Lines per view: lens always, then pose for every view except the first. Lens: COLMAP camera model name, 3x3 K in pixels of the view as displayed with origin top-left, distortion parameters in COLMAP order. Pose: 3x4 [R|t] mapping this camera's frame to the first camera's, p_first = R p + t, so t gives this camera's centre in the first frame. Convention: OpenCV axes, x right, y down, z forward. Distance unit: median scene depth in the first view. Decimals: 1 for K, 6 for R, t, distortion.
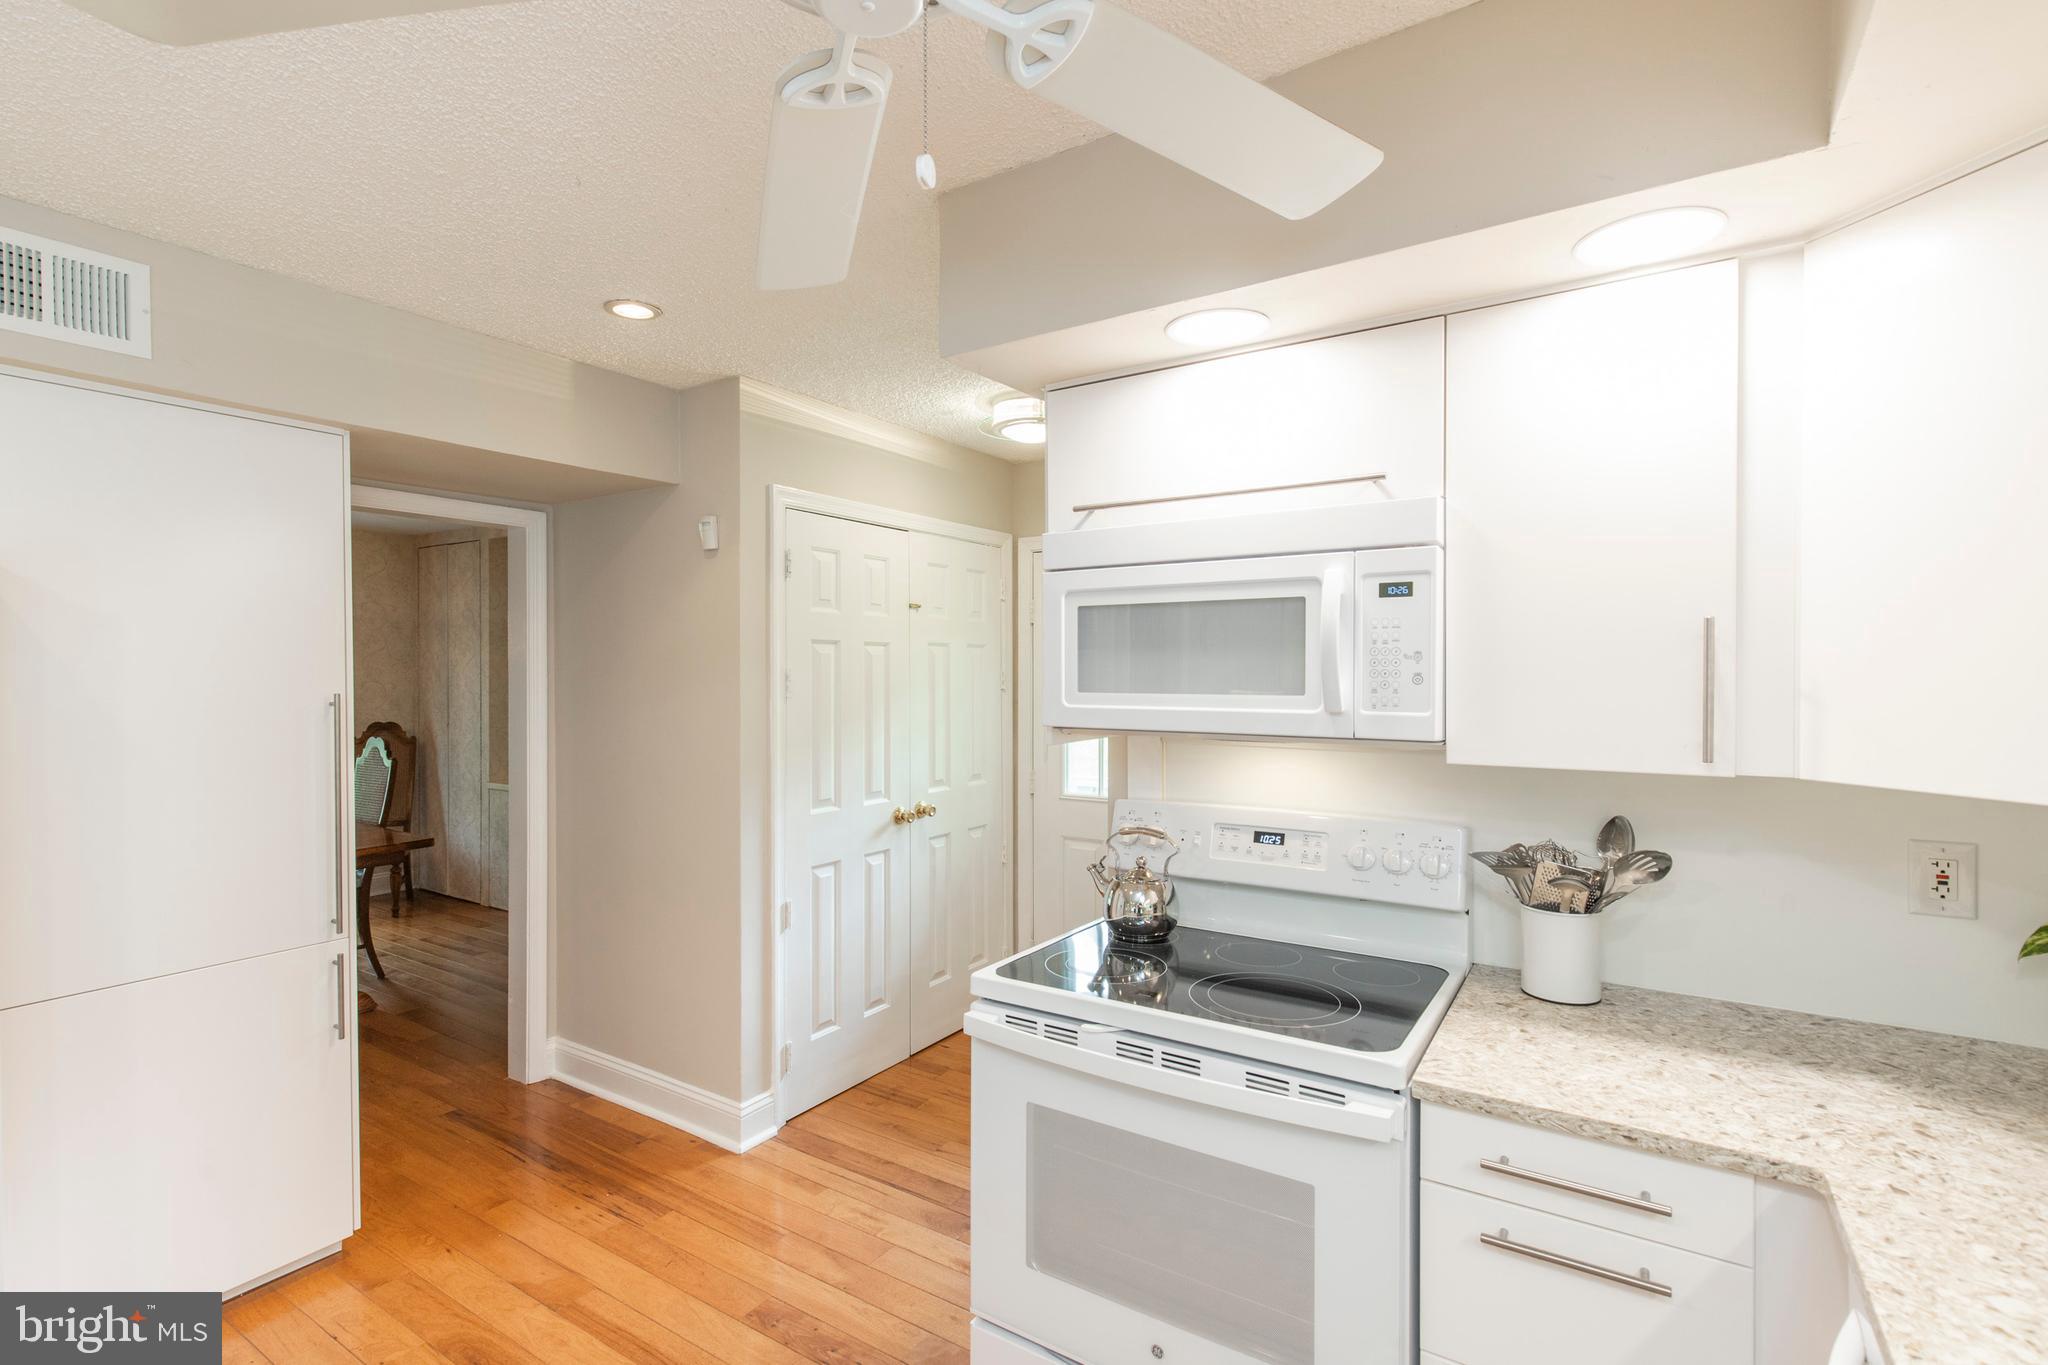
lens RADIAL K [[937.0, 0, 1012.7], [0, 937.0, 678.4], [0, 0, 1]] dist [0.008630, 0.000869]
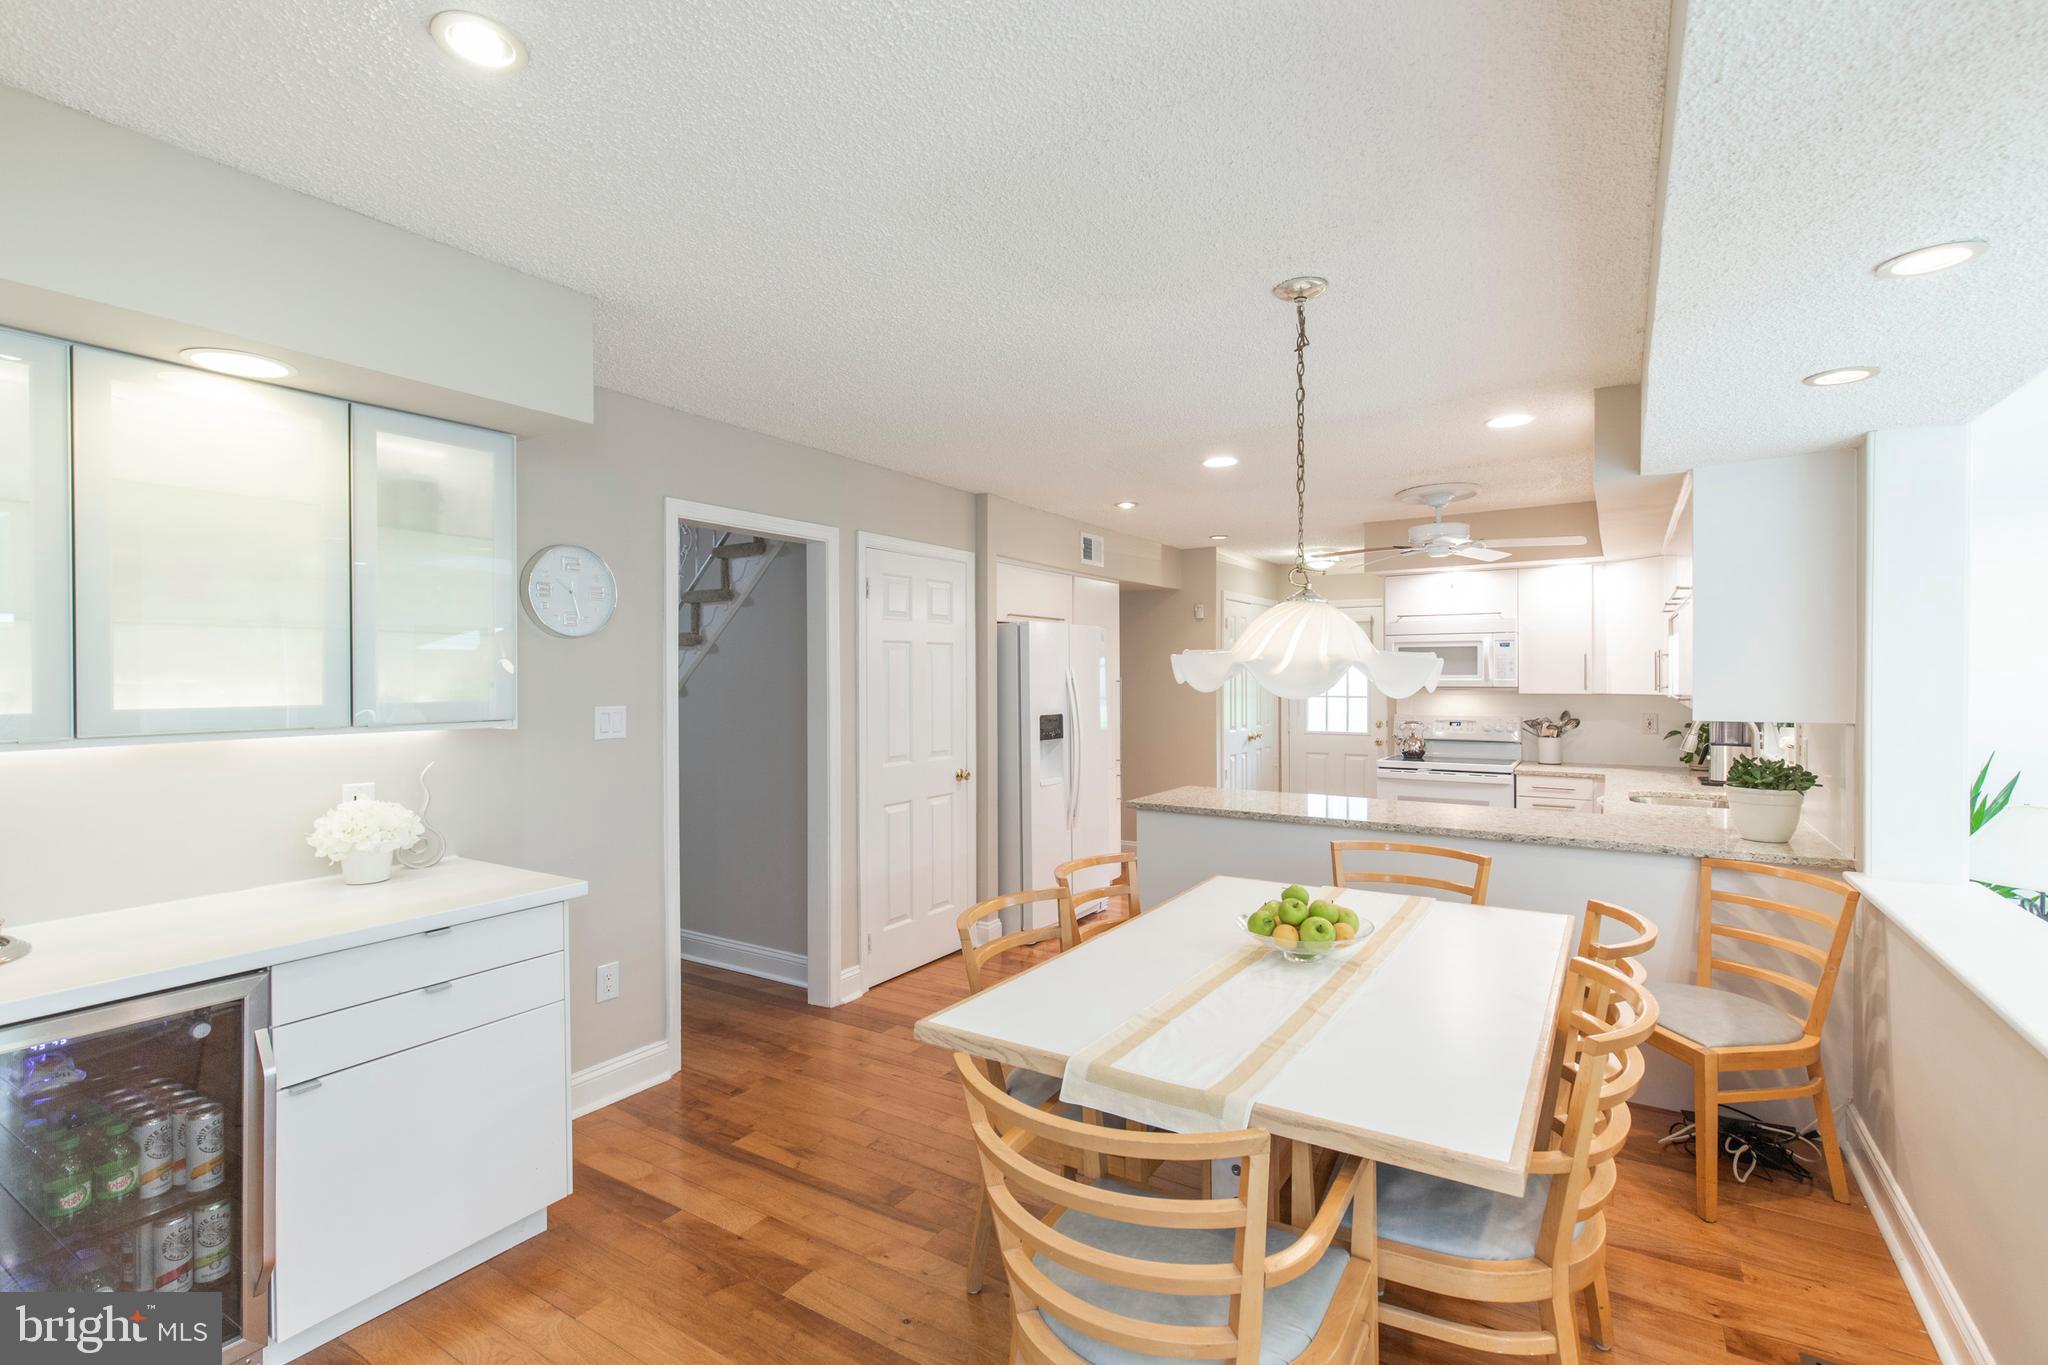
lens RADIAL K [[937.0, 0, 1036.9], [0, 937.0, 684.0], [0, 0, 1]] dist [0.008630, 0.000869]
pose [[0.999016, 0.001215, 0.044333, -1.456434], [-0.001360, 0.999994, 0.003252, 0.043030], [-0.044328, -0.003309, 0.999012, -2.372569]]
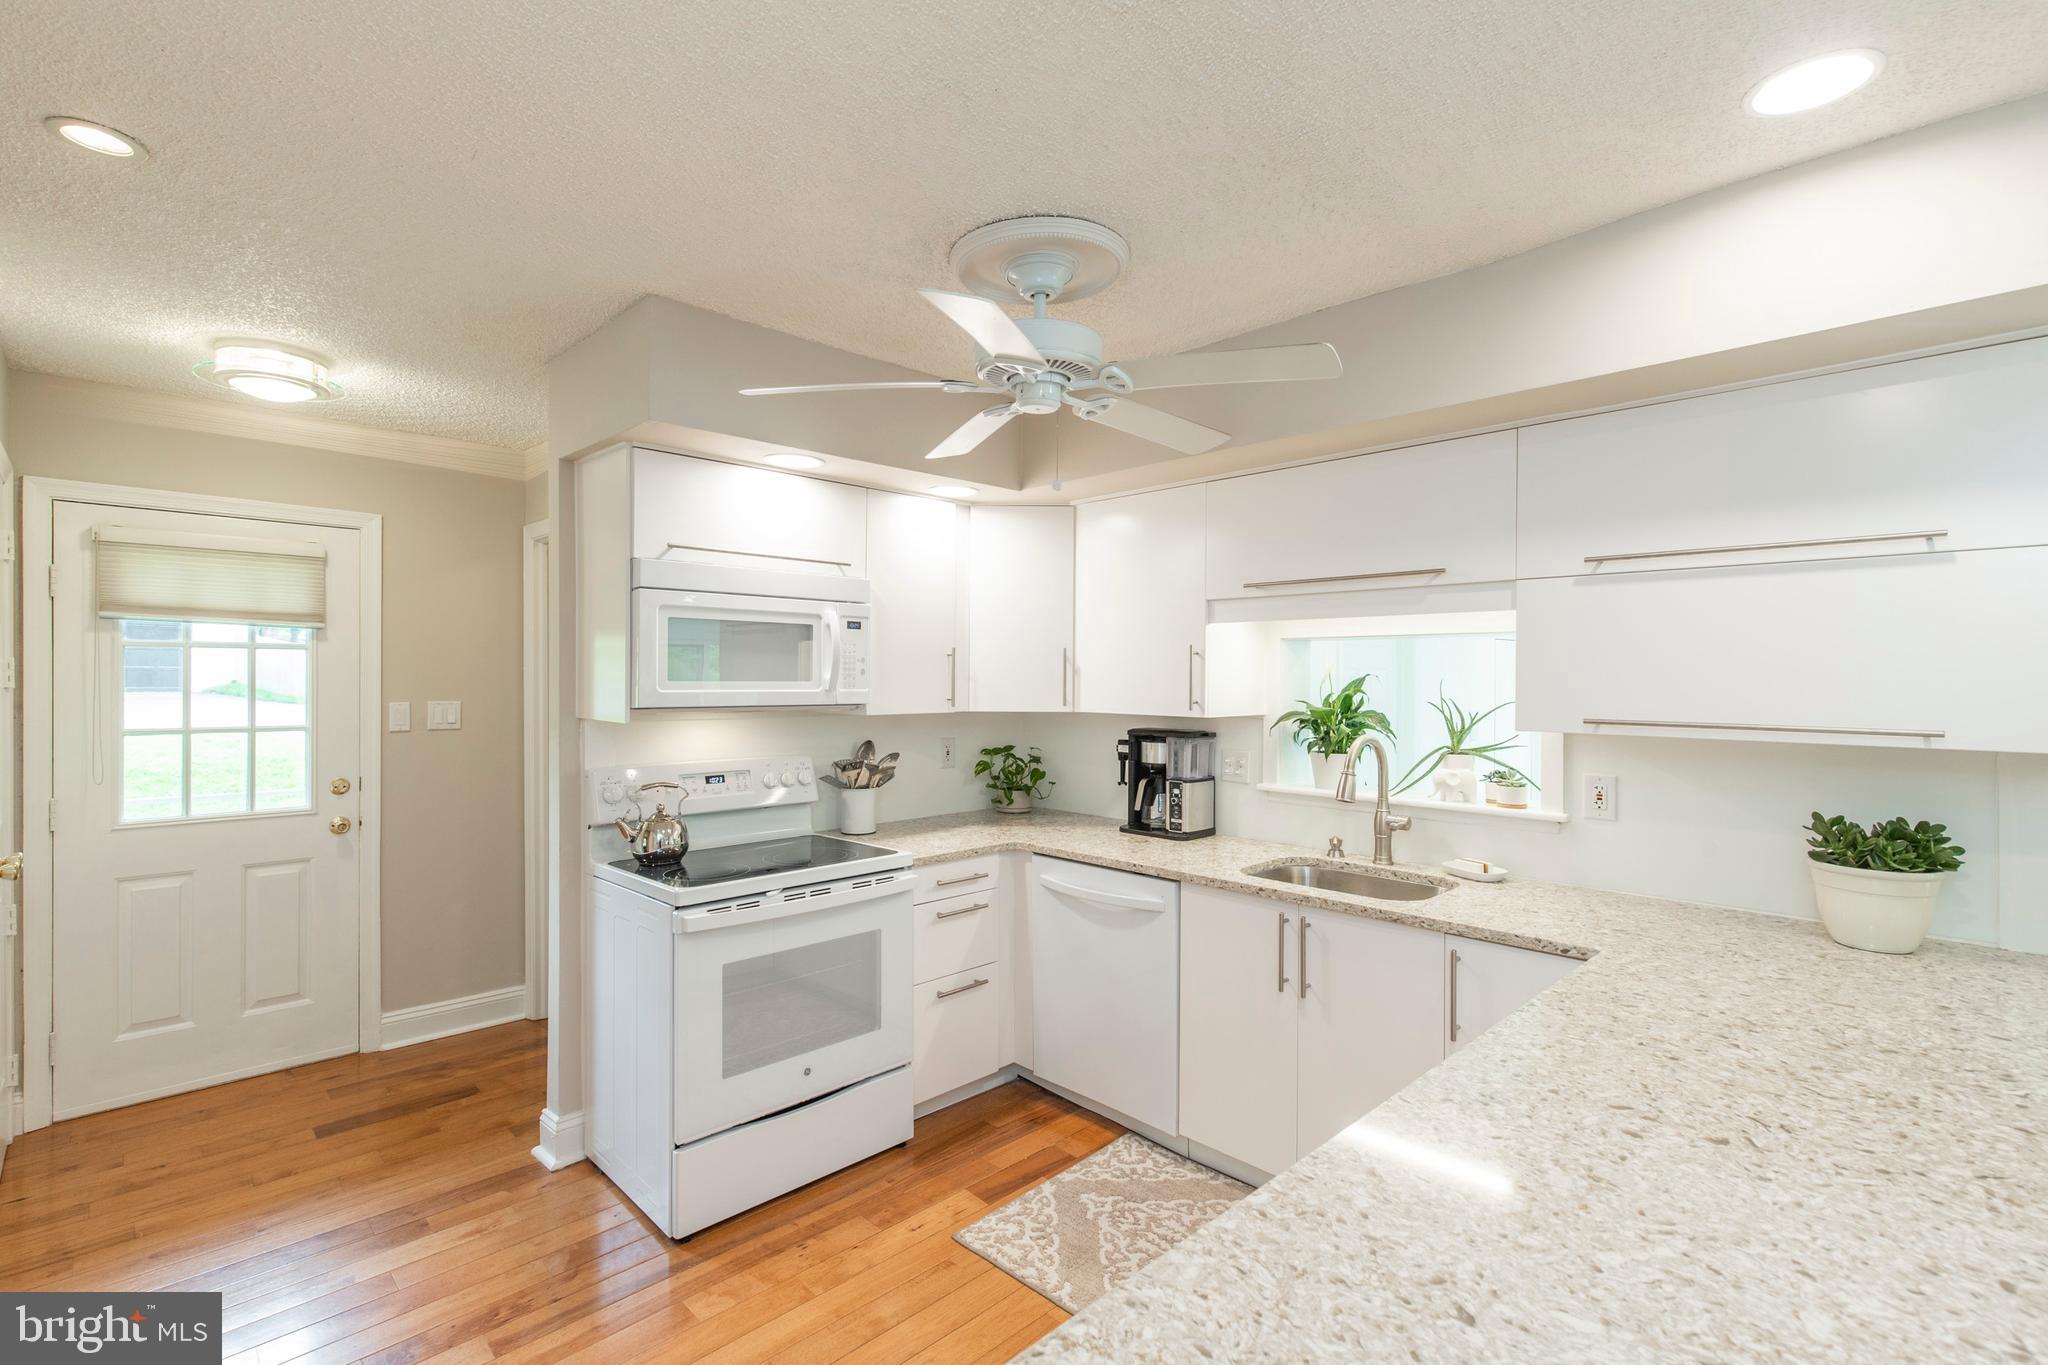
lens RADIAL K [[937.0, 0, 1021.6], [0, 937.0, 678.8], [0, 0, 1]] dist [0.008630, 0.000869]
pose [[0.214061, 0.002258, 0.976818, -1.323237], [0.005760, 0.999977, -0.003573, 0.022282], [-0.976803, 0.006392, 0.214043, 0.247923]]
